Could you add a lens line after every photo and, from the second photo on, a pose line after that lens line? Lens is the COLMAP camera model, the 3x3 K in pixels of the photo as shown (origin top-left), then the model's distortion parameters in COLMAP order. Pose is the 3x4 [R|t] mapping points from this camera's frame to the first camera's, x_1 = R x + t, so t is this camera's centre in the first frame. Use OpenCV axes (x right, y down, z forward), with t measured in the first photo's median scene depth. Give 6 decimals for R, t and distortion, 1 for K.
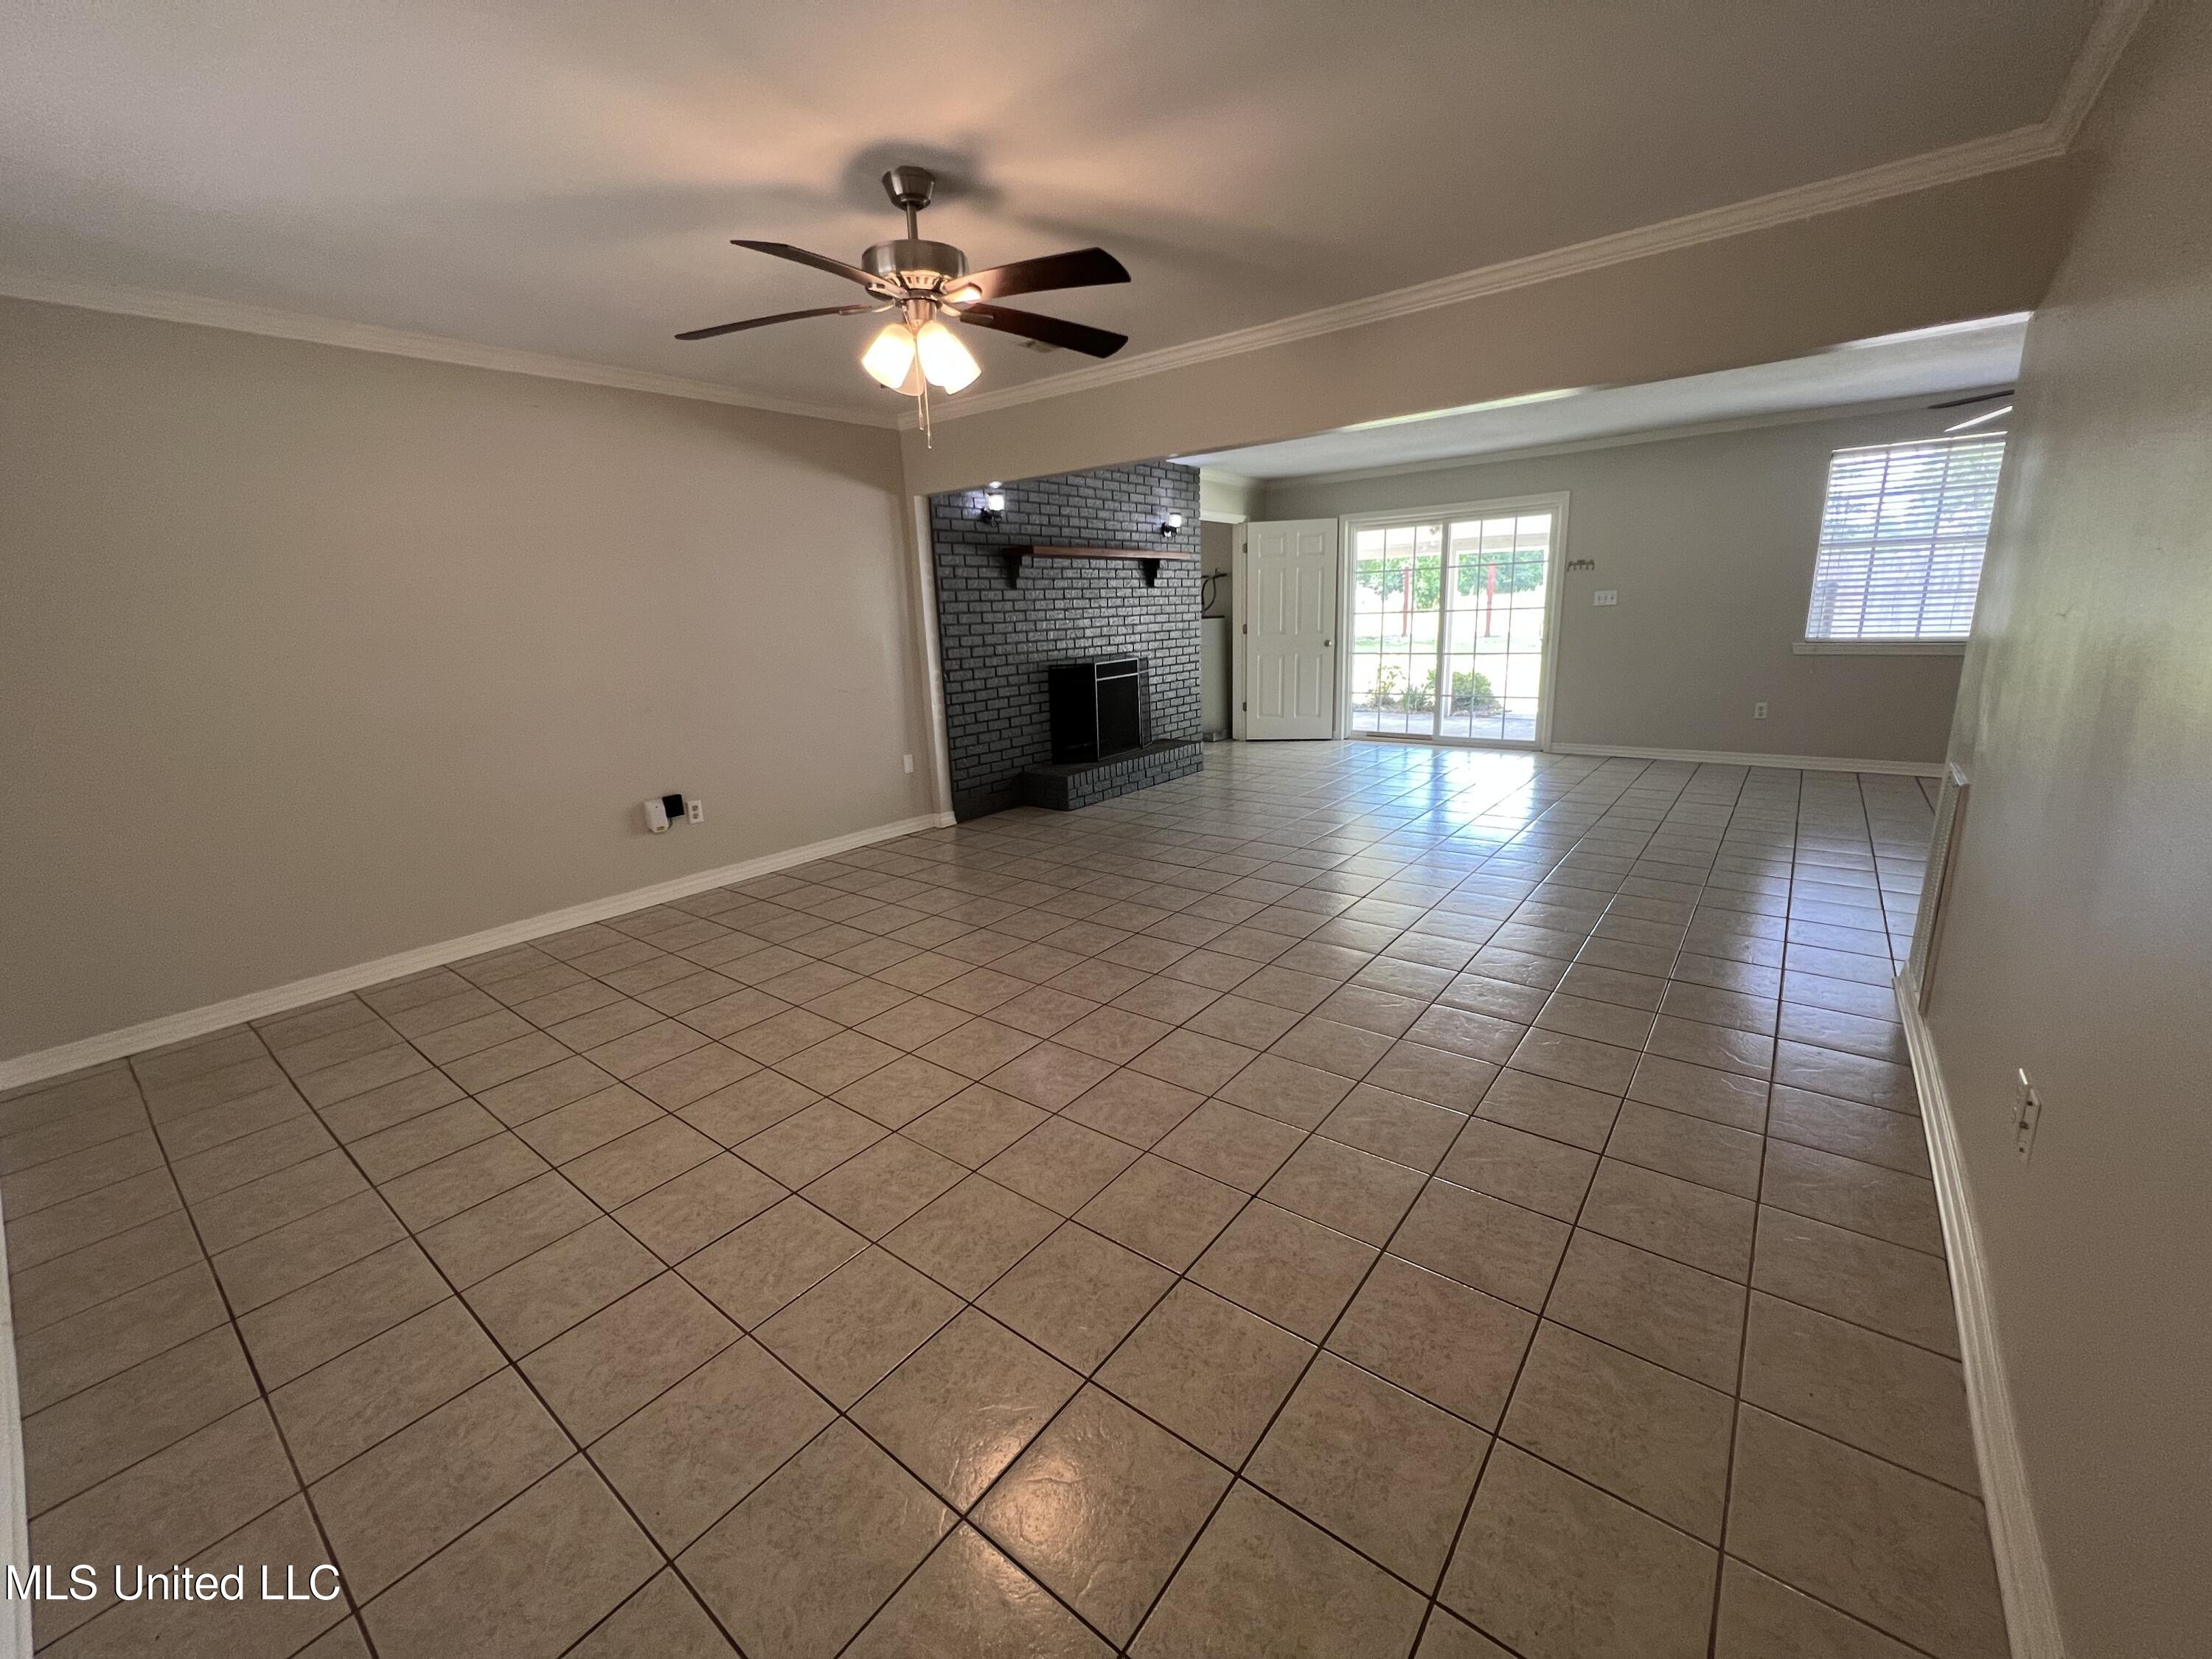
lens RADIAL K [[864.3, 0, 1093.5], [0, 864.3, 827.8], [0, 0, 1]] dist [0.002583, 0.000171]
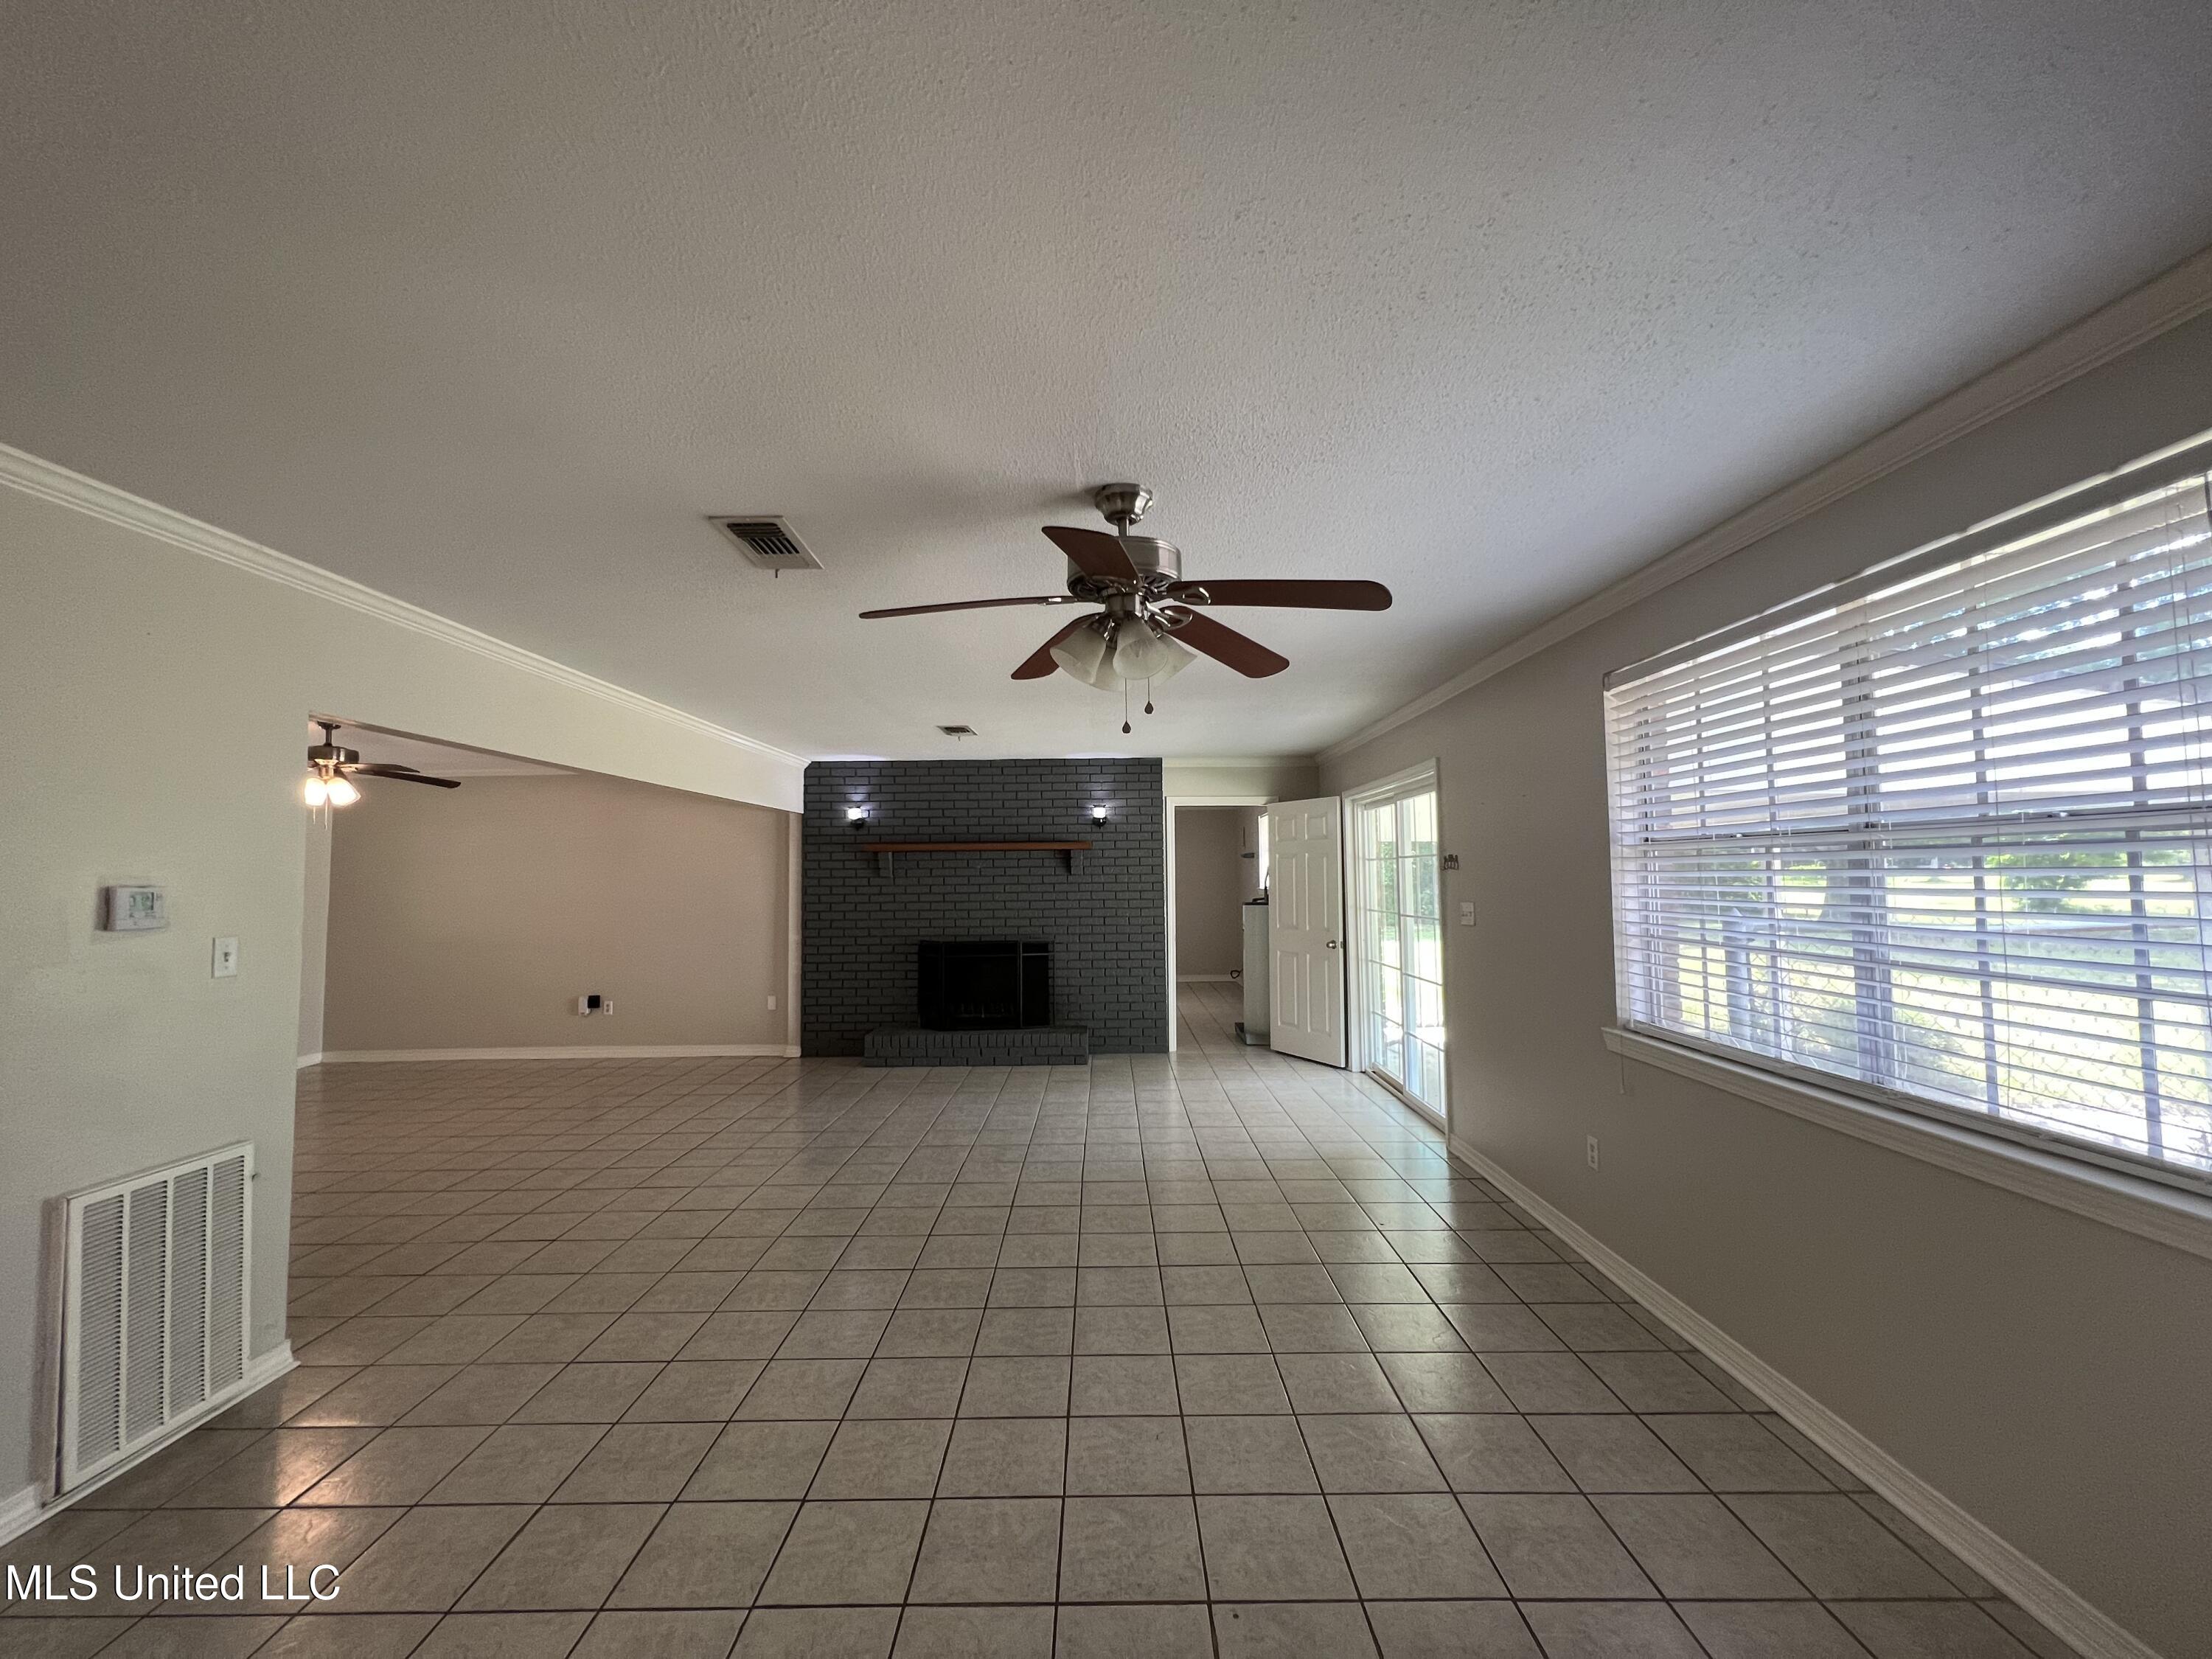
lens RADIAL K [[896.8, 0, 1105.5], [0, 896.8, 831.8], [0, 0, 1]] dist [0.001306, -0.000028]
pose [[0.637569, -0.006139, -0.770369, 0.930980], [-0.202916, 0.963320, -0.175613, -0.149238], [0.743190, 0.268286, 0.612937, 0.362862]]
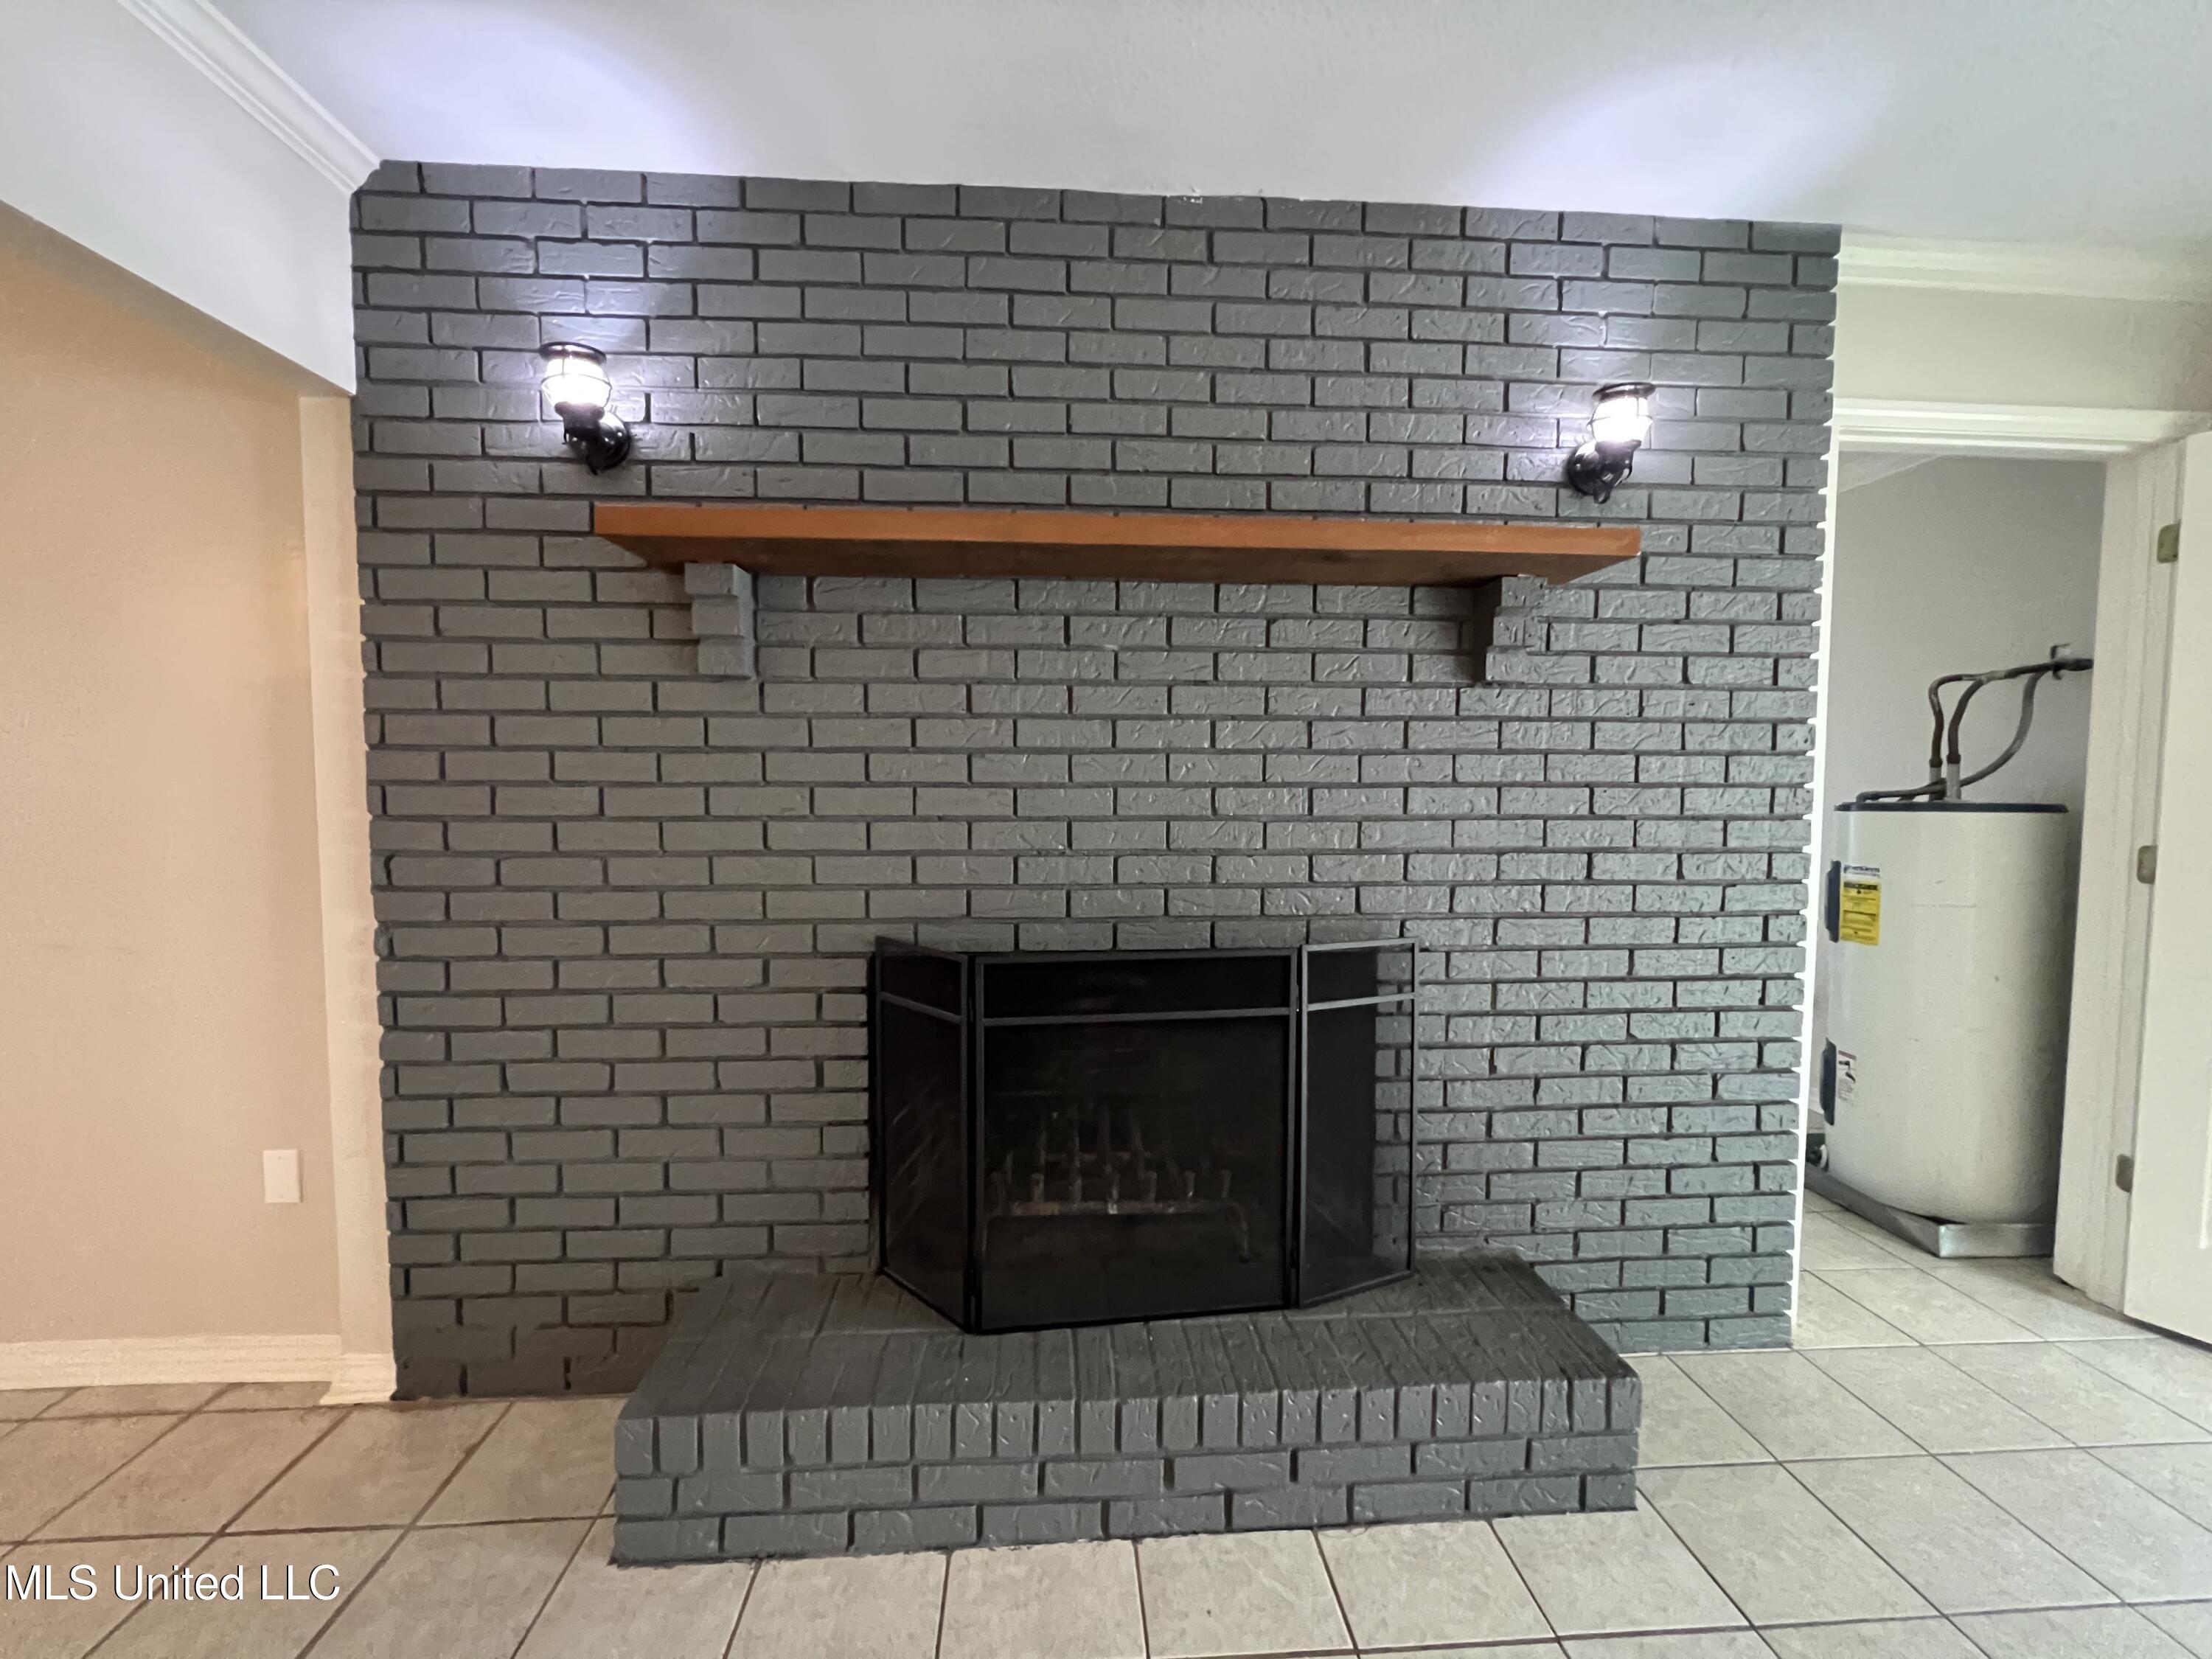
lens RADIAL K [[896.8, 0, 1093.4], [0, 896.8, 832.0], [0, 0, 1]] dist [0.001306, -0.000028]
pose [[0.677504, 0.083575, -0.730755, 0.192541], [-0.208791, 0.974506, -0.082124, -0.190366], [0.705262, 0.208214, 0.677681, 0.752391]]
